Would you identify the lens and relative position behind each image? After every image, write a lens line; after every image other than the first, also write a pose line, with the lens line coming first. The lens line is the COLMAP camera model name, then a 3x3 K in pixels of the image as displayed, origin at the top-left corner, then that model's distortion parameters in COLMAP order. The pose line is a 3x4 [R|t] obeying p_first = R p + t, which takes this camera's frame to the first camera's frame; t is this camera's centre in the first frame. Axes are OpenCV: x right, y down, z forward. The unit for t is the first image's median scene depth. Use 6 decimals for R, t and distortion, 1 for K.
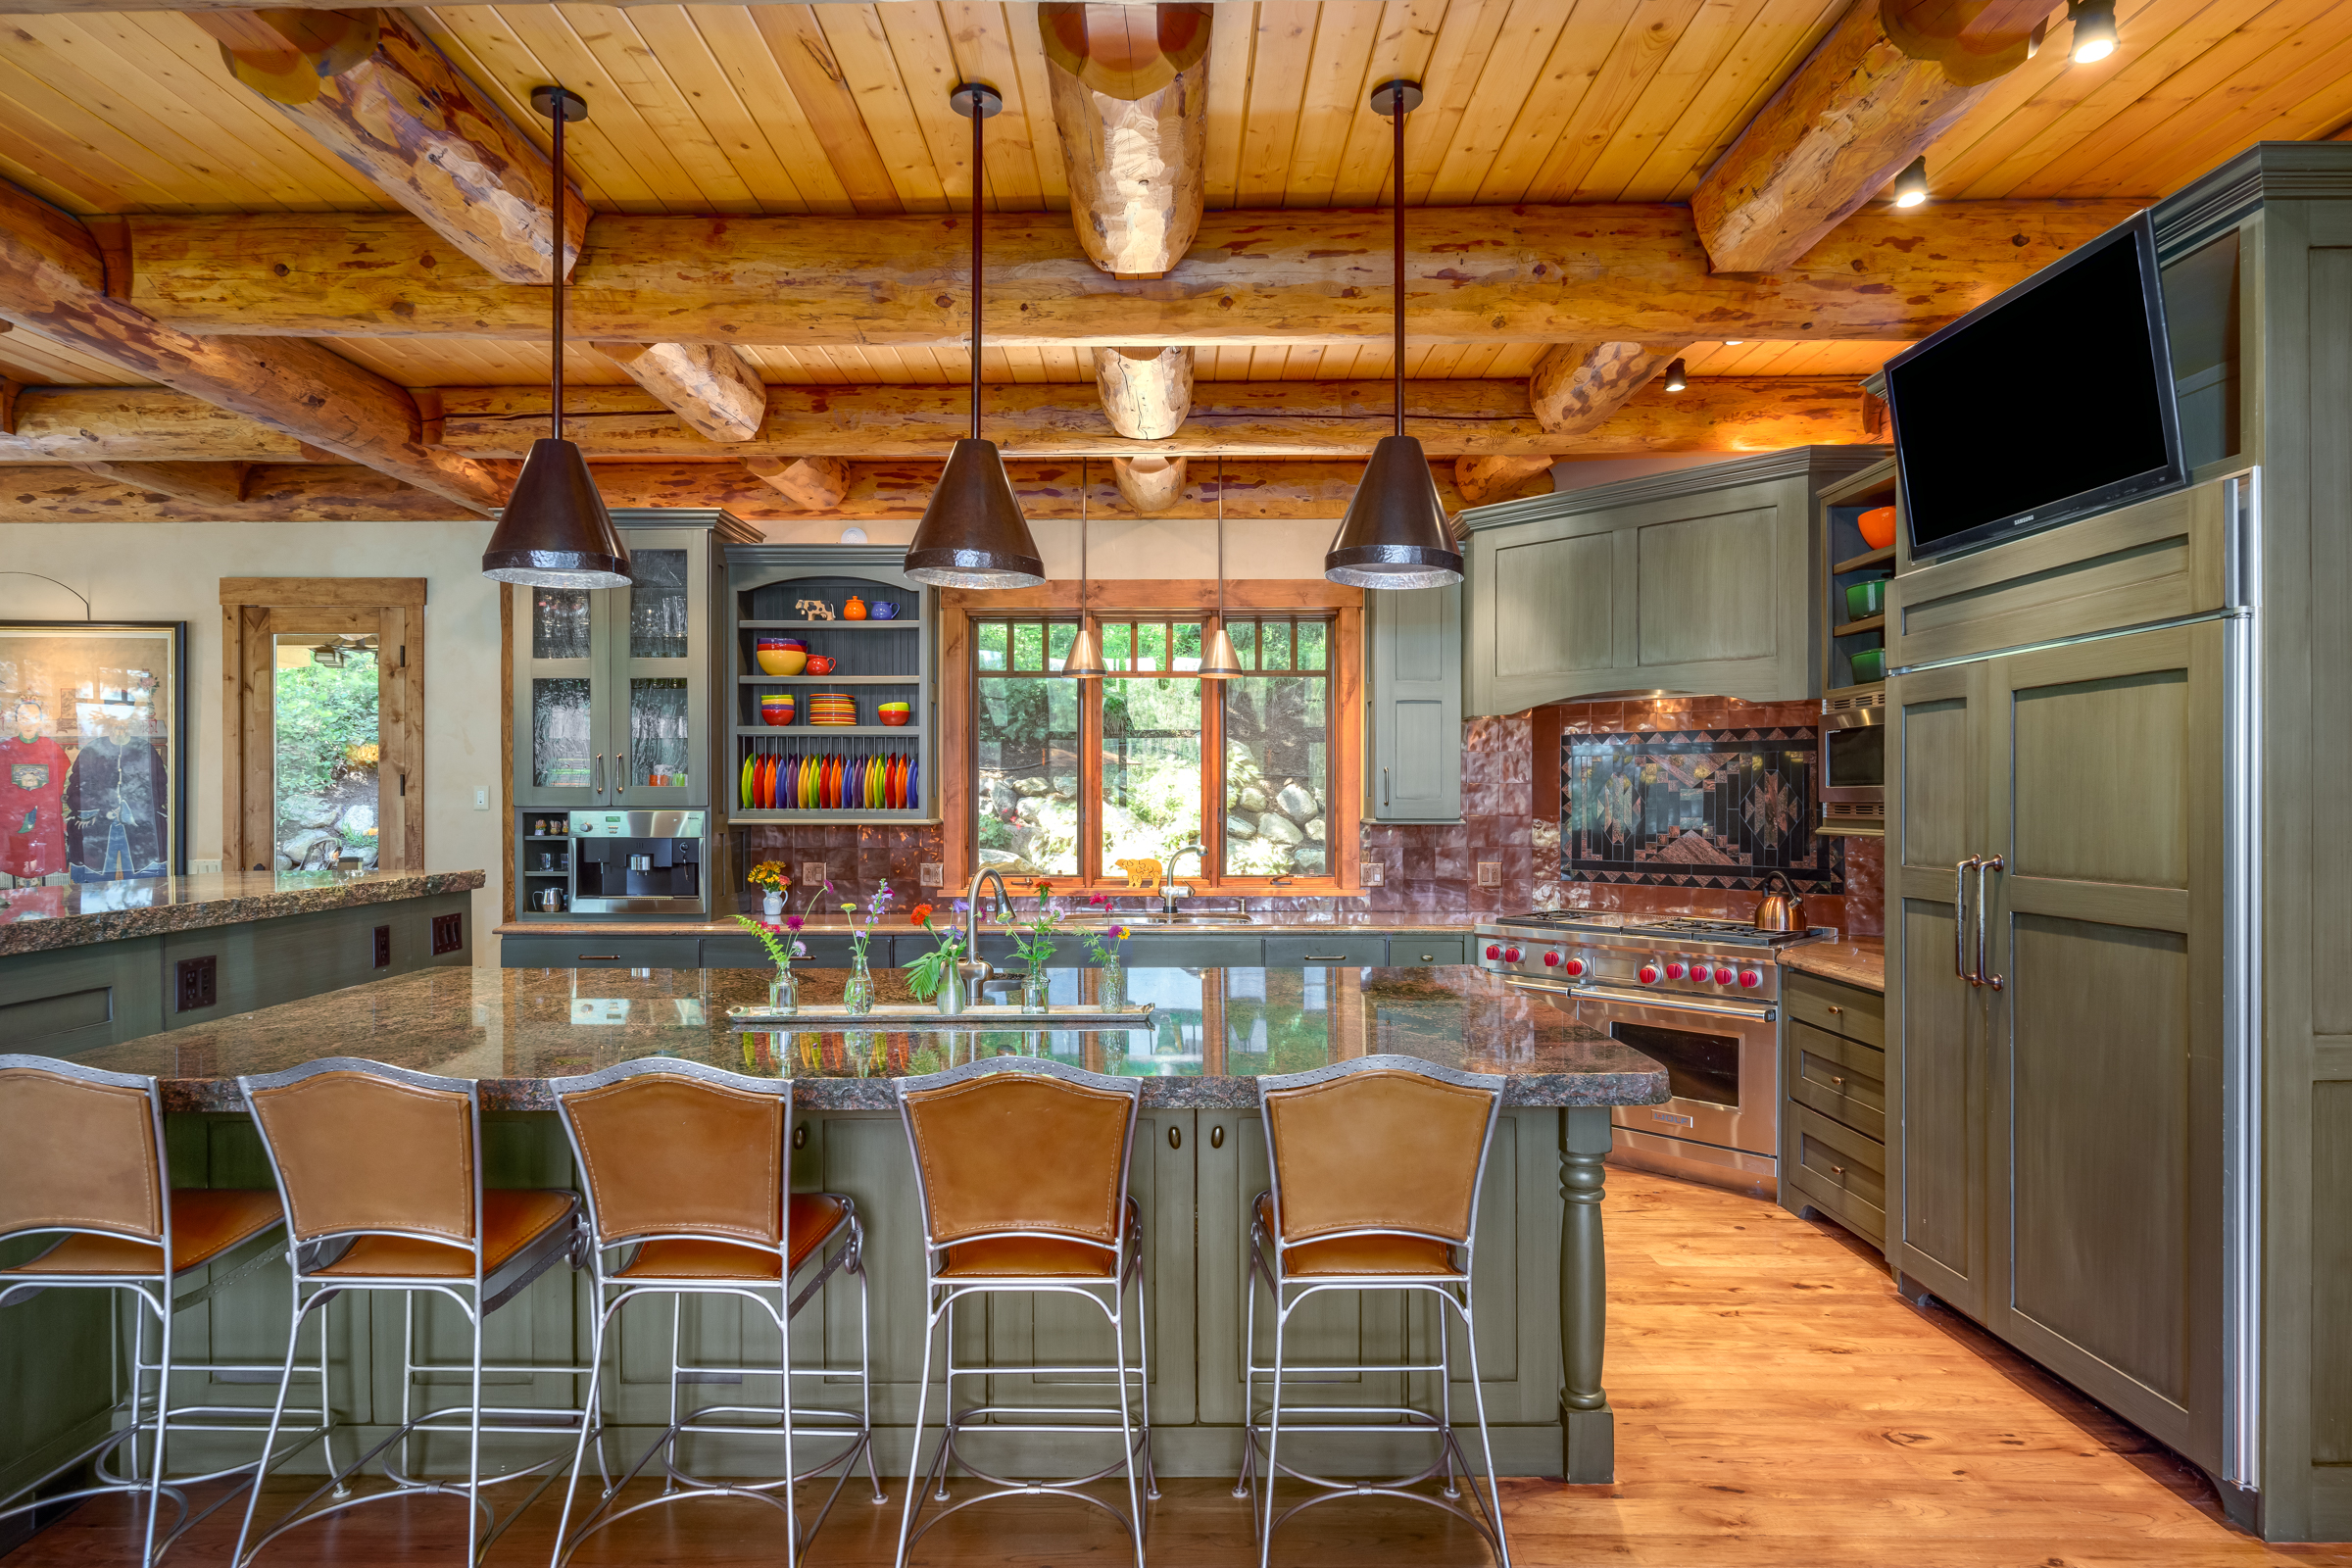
lens RADIAL K [[1249.7, 0, 1116.6], [0, 1249.7, 796.7], [0, 0, 1]] dist [0.004237, 0.000090]
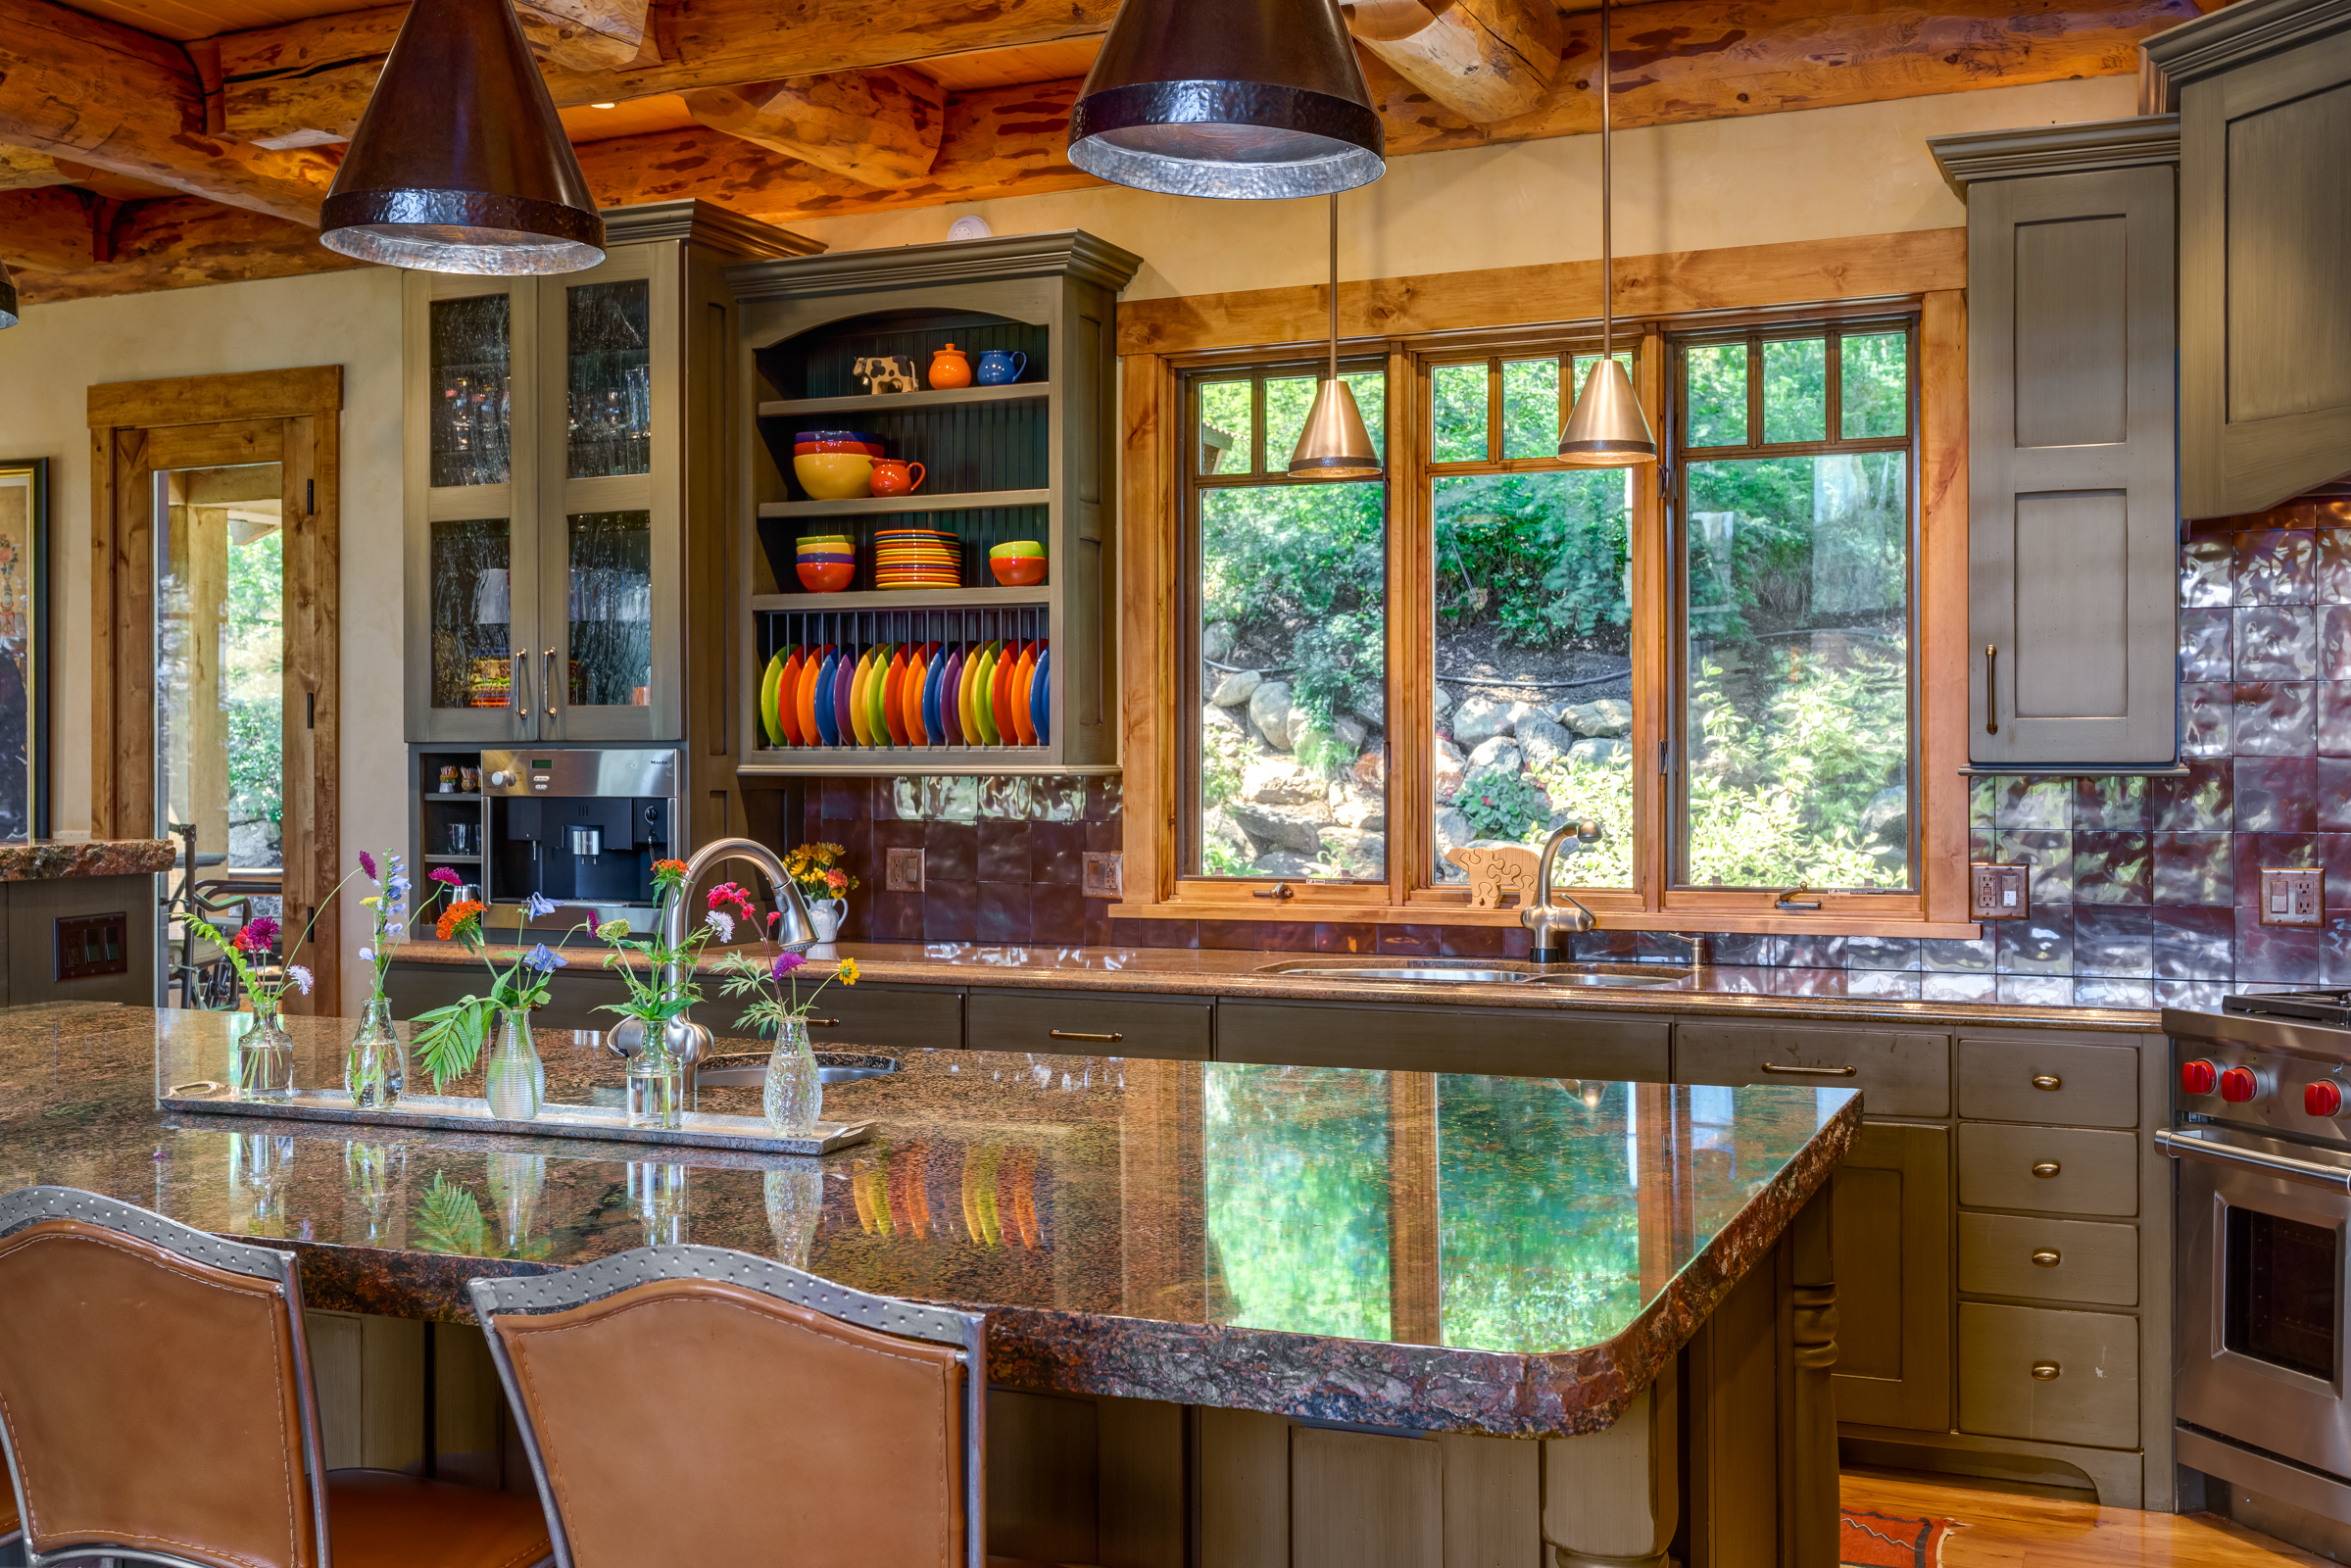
lens RADIAL K [[2347.2, 0, 1147.0], [0, 2347.2, 746.1], [0, 0, 1]] dist [0.010799, 0.000000]
pose [[0.922985, -0.003441, -0.384820, 0.252171], [0.001631, 0.999986, -0.005029, 0.015065], [0.384832, 0.004014, 0.922978, 0.117588]]
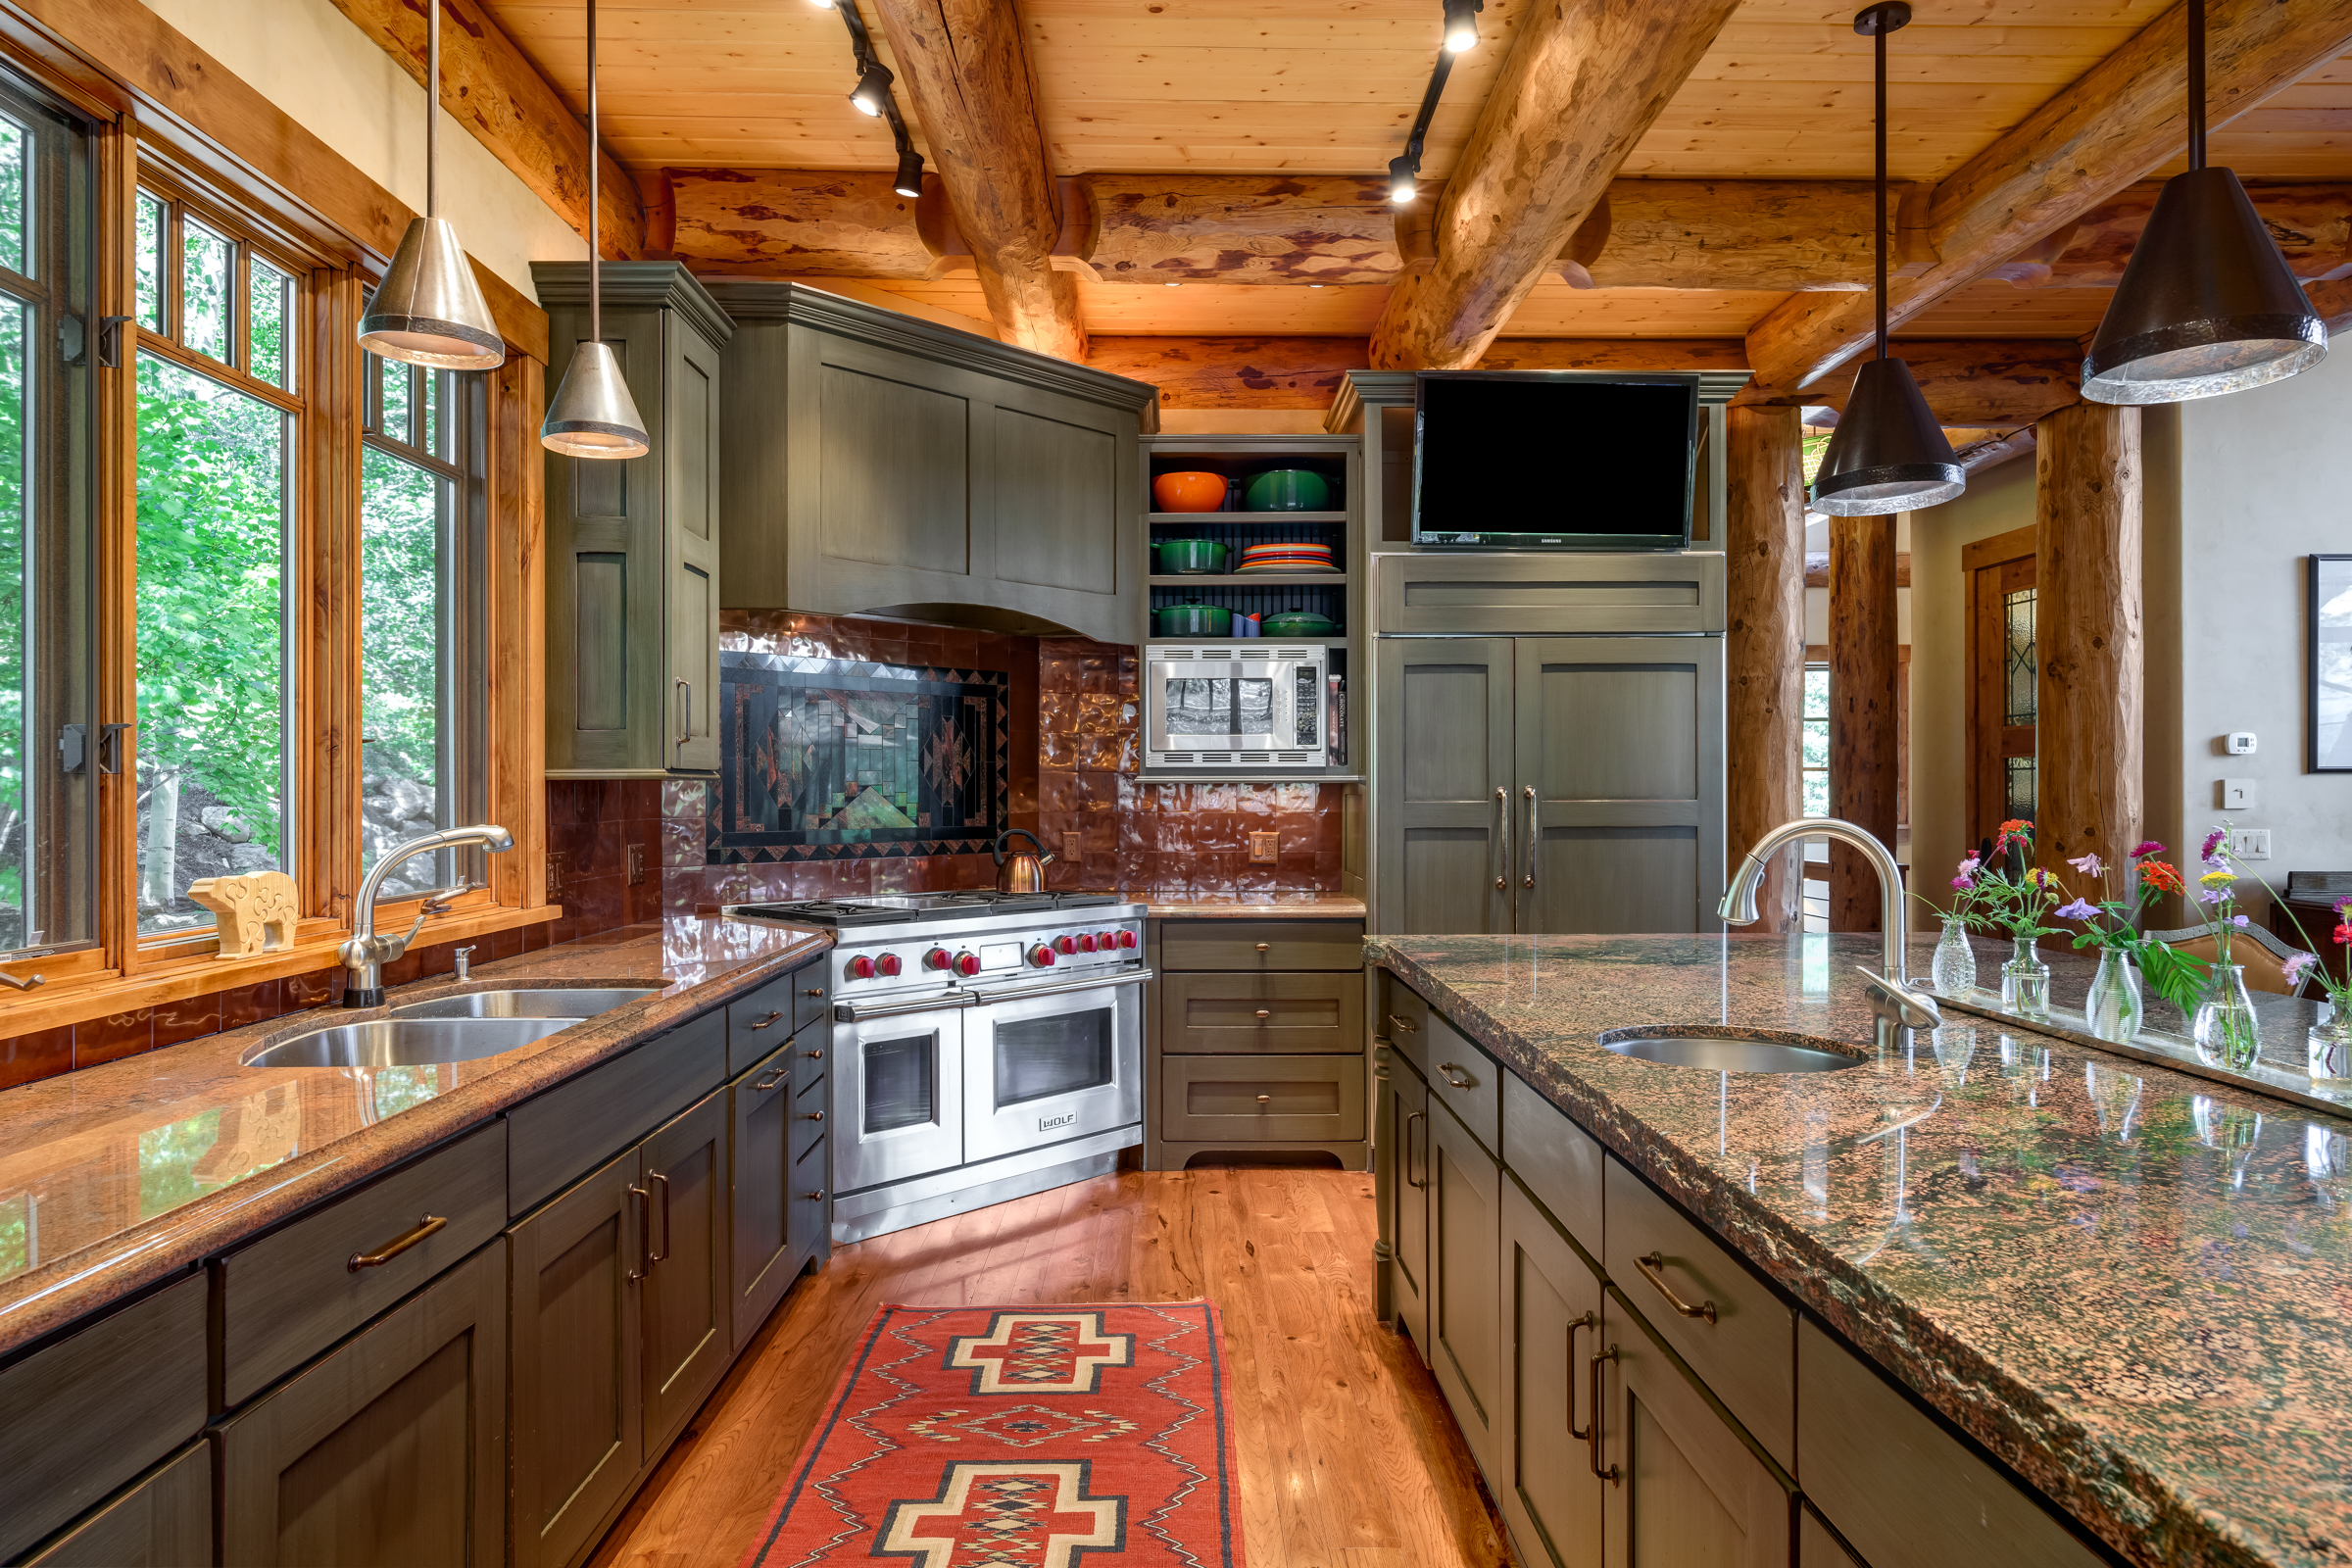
lens RADIAL K [[1402.3, 0, 1184.2], [0, 1402.3, 779.6], [0, 0, 1]] dist [0.004736, 0.001141]
pose [[-0.055106, 0.005852, 0.998463, -0.416644], [0.001044, 0.999983, -0.005804, 0.025771], [-0.998480, 0.000722, -0.055111, 0.790111]]
